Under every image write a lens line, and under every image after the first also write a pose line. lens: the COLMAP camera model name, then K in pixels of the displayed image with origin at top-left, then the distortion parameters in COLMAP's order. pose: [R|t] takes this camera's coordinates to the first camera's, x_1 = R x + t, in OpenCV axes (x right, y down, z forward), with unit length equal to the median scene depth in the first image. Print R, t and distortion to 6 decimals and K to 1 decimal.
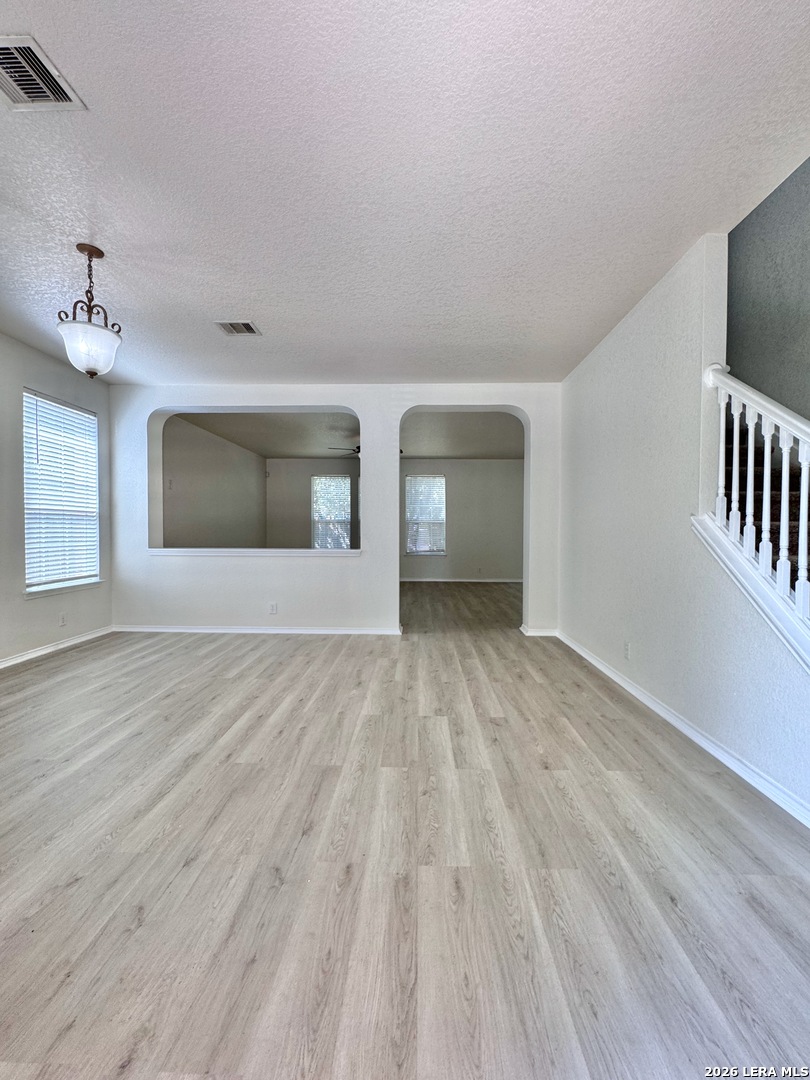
lens RADIAL K [[431.2, 0, 407.4], [0, 431.2, 540.8], [0, 0, 1]] dist [-0.001290, -0.000179]
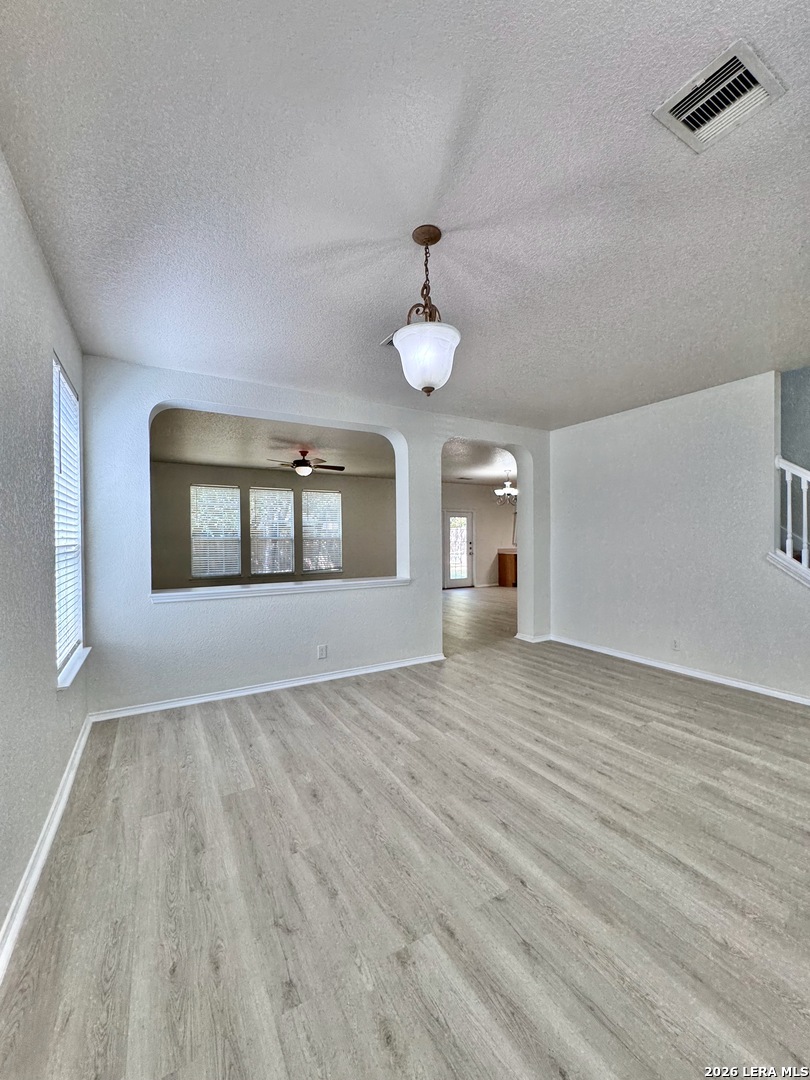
lens RADIAL K [[422.7, 0, 403.9], [0, 422.7, 537.8], [0, 0, 1]] dist [0.000161, 0.000189]
pose [[0.856868, -0.012834, 0.515376, -1.042510], [0.022950, 0.999649, -0.013262, -0.098496], [-0.515024, 0.023191, 0.856862, 0.316234]]
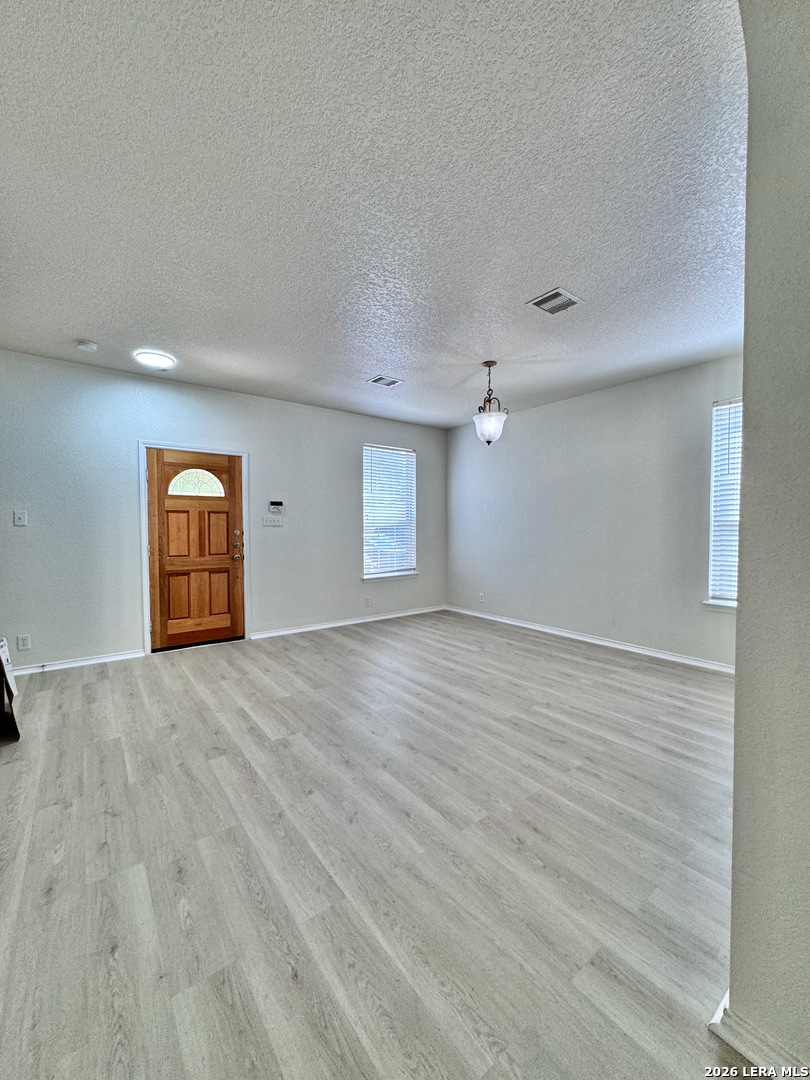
lens RADIAL K [[431.2, 0, 407.4], [0, 431.2, 540.8], [0, 0, 1]] dist [-0.001290, -0.000179]
pose [[-0.777930, 0.016130, -0.628144, 0.431017], [-0.017845, 0.998700, 0.047745, -0.088807], [0.628098, 0.048352, -0.776631, 1.809842]]
